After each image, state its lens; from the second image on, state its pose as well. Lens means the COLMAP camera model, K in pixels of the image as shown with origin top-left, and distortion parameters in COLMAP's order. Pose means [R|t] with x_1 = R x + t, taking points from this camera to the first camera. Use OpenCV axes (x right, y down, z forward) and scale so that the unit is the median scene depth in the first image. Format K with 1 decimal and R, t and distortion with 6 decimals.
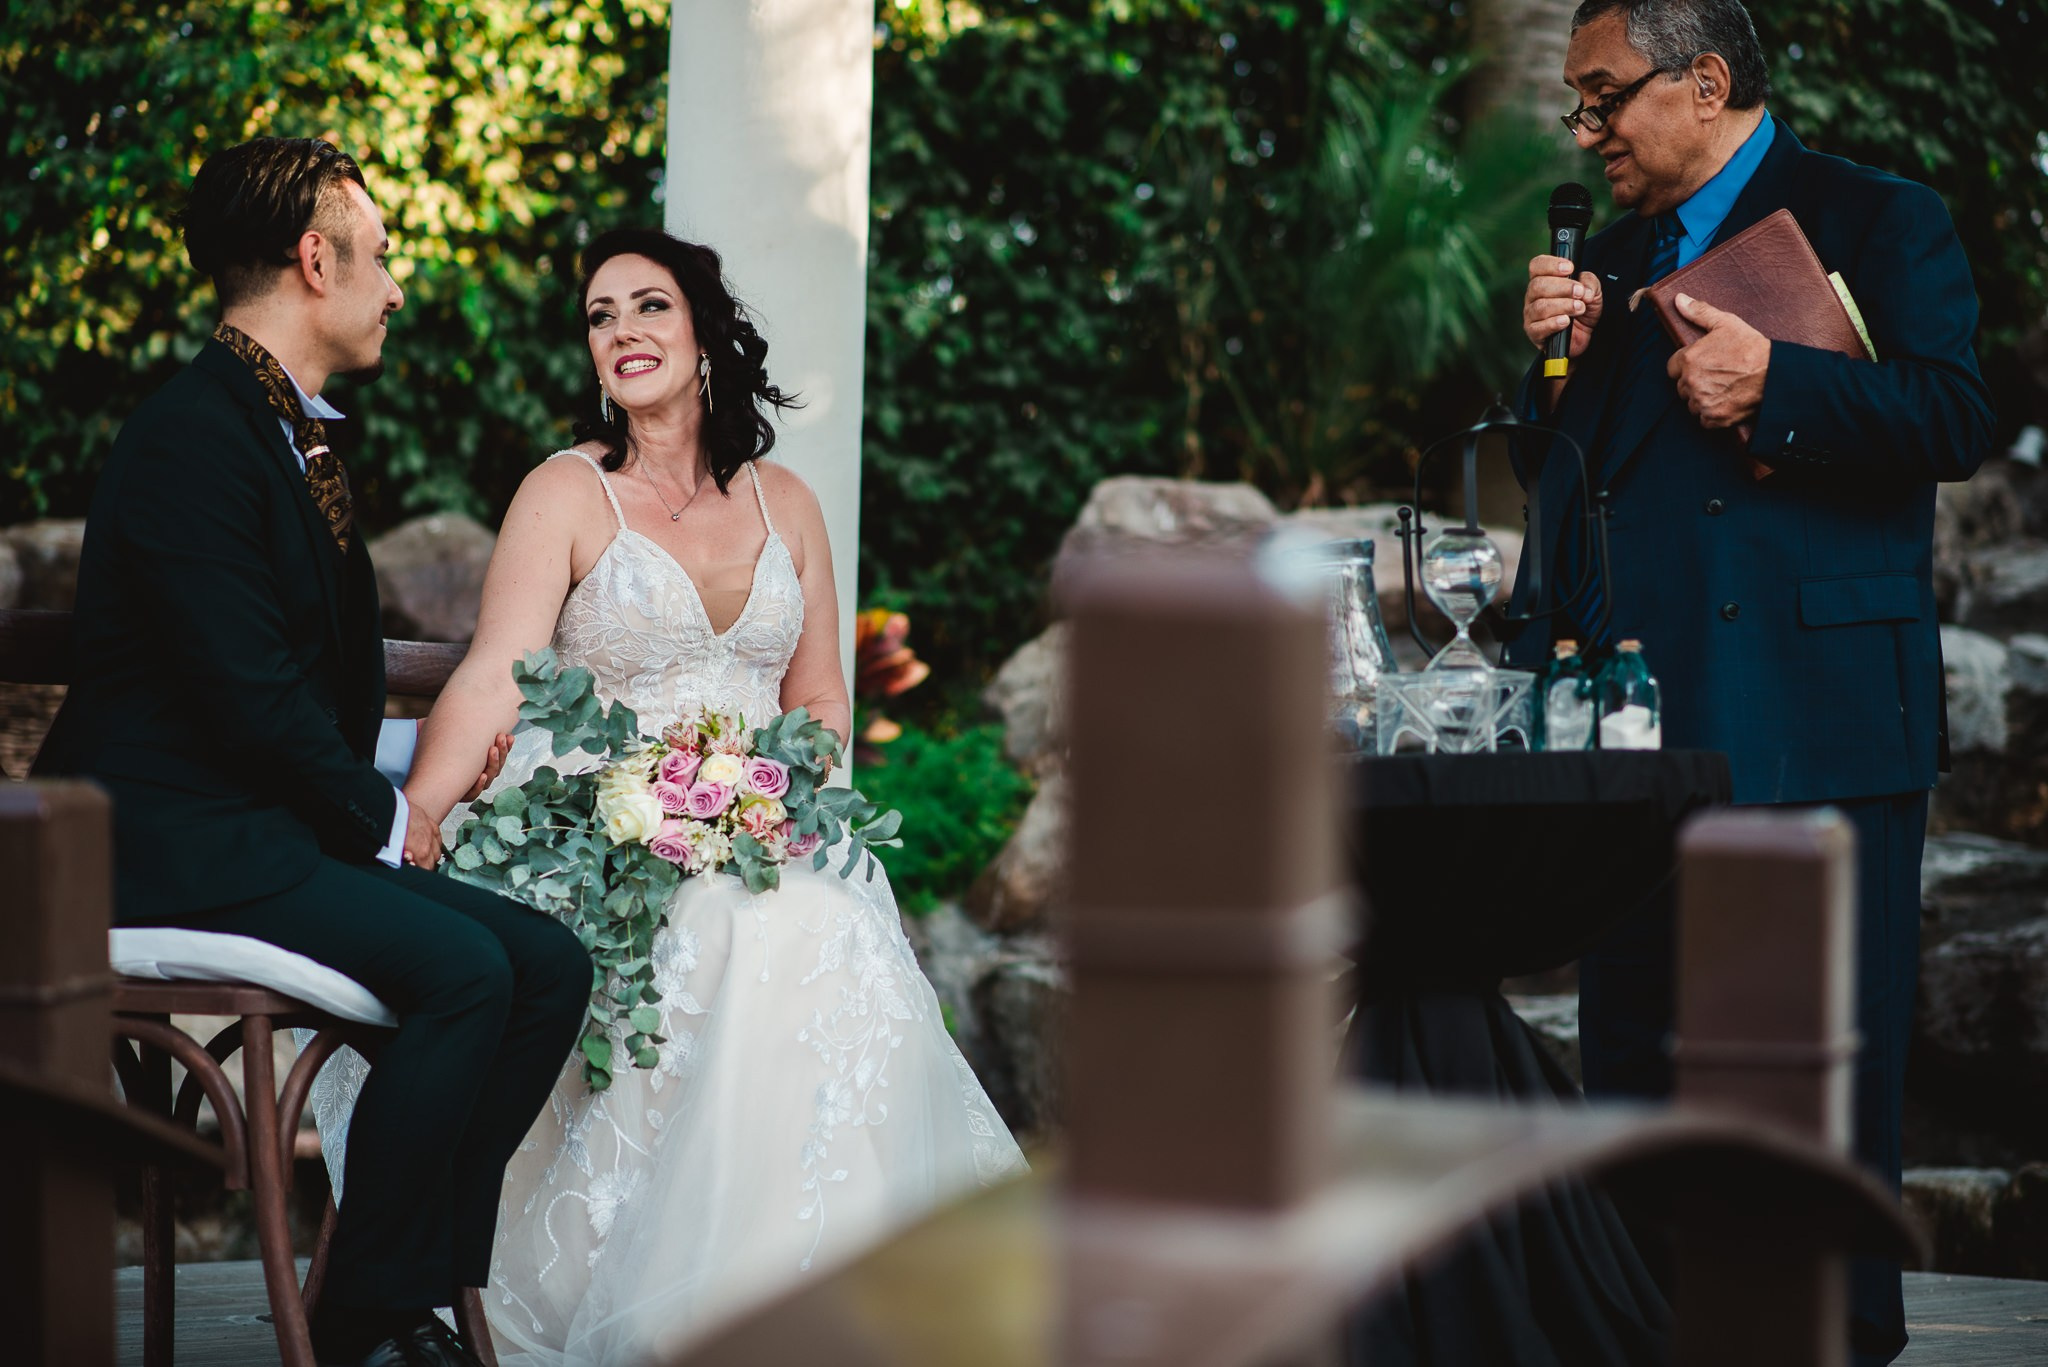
lens RADIAL K [[5053.1, 0, 1017.9], [0, 5053.1, 681.3], [0, 0, 1]] dist [0.111618, 0.000000]
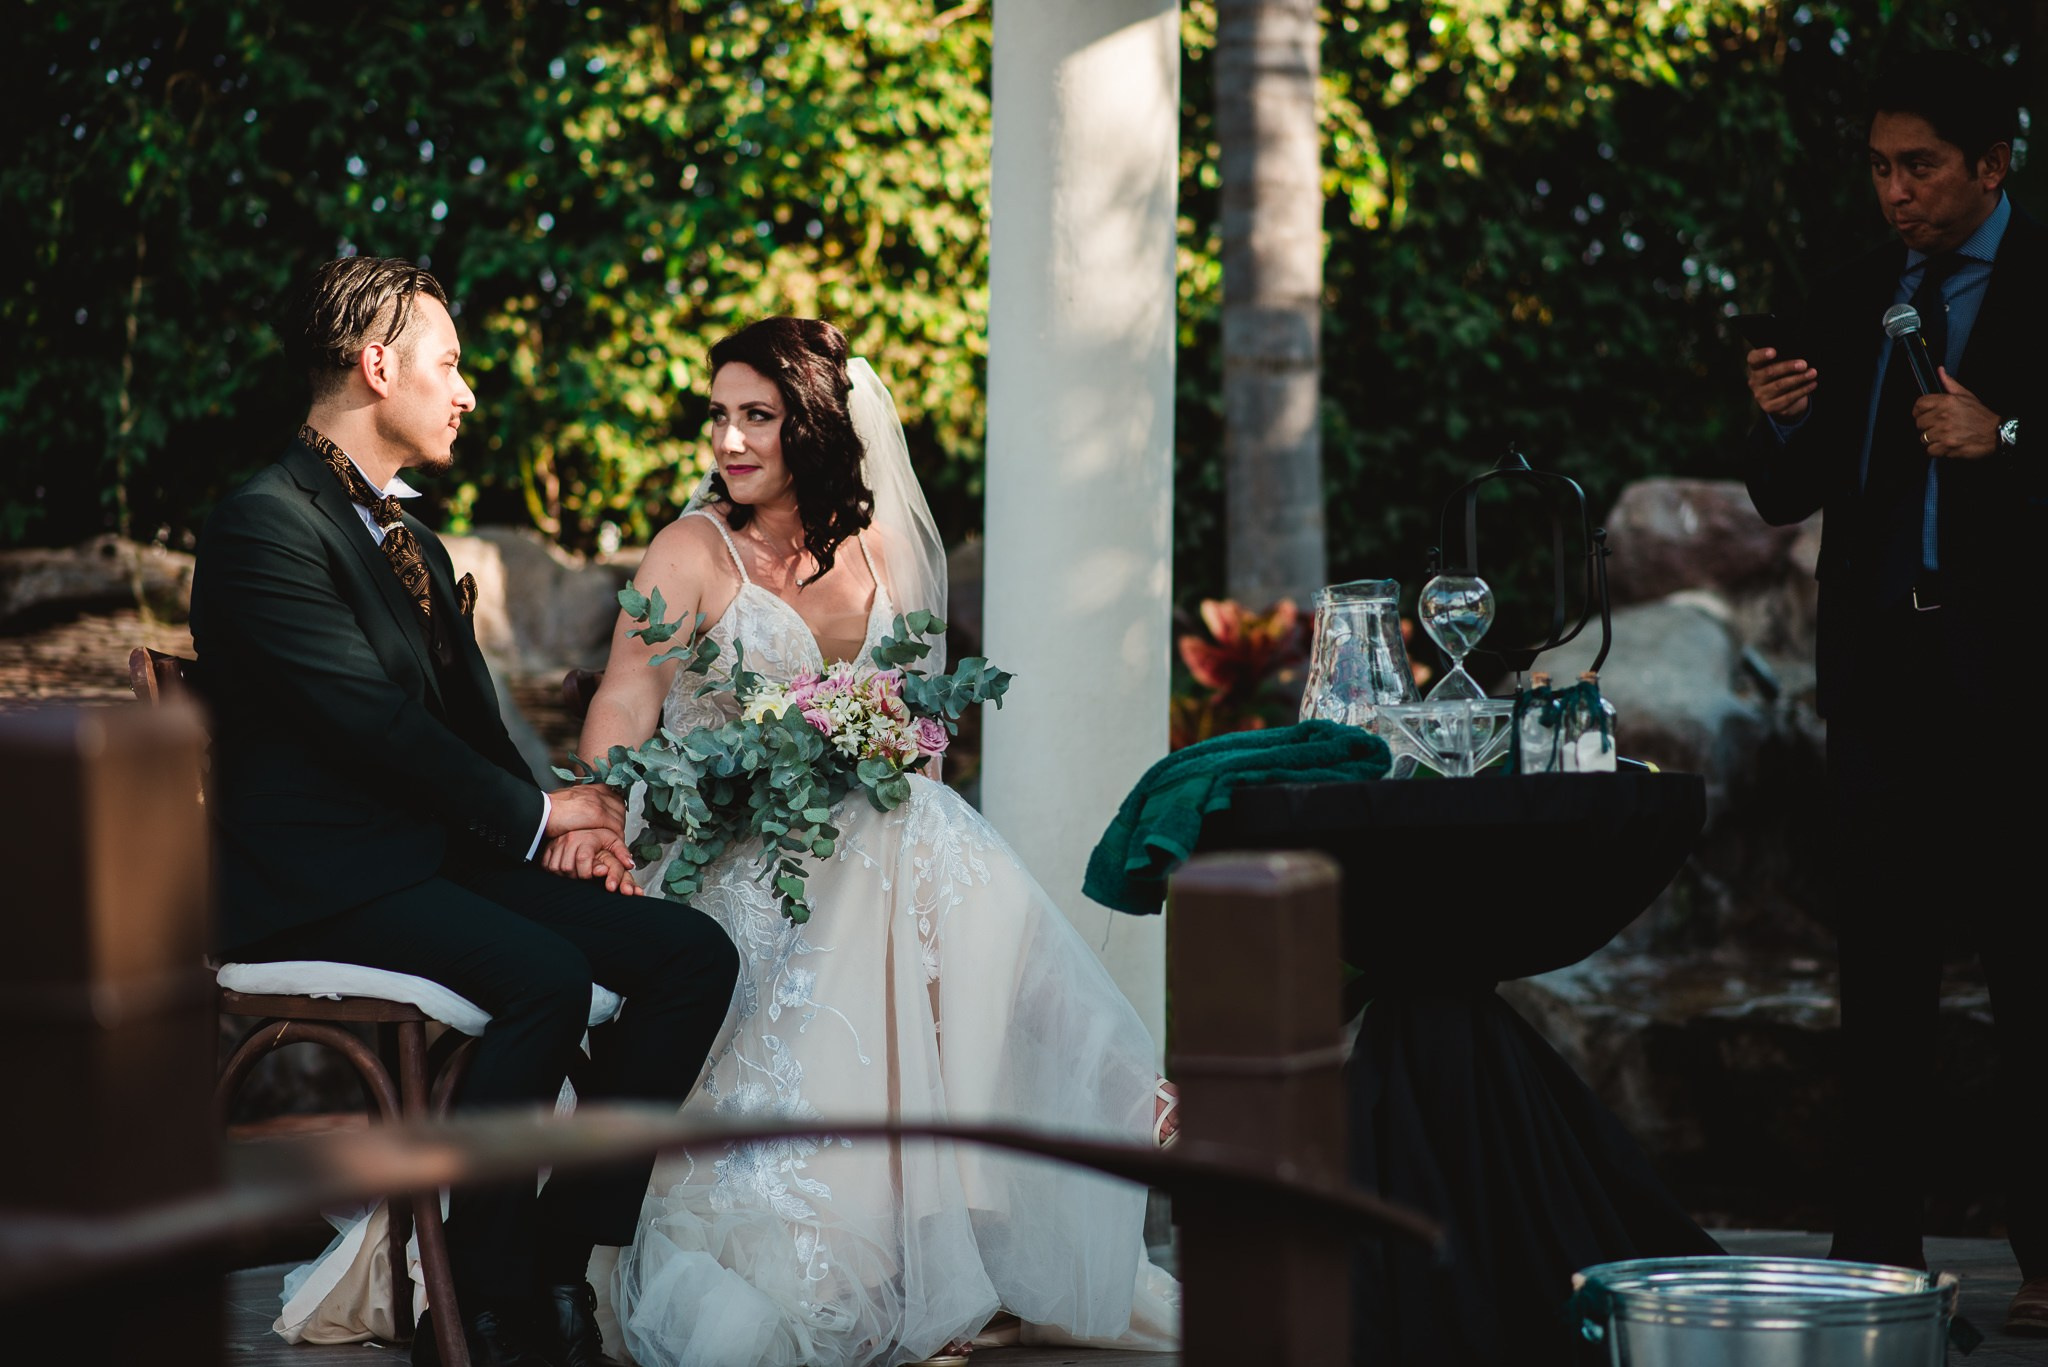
lens RADIAL K [[5053.1, 0, 1030.0], [0, 5053.1, 685.3], [0, 0, 1]] dist [0.111618, 0.000000]
pose [[0.979515, -0.017621, -0.200600, 0.103375], [0.019055, 0.999805, 0.005220, -0.006114], [0.200469, -0.008935, 0.979659, -0.037532]]
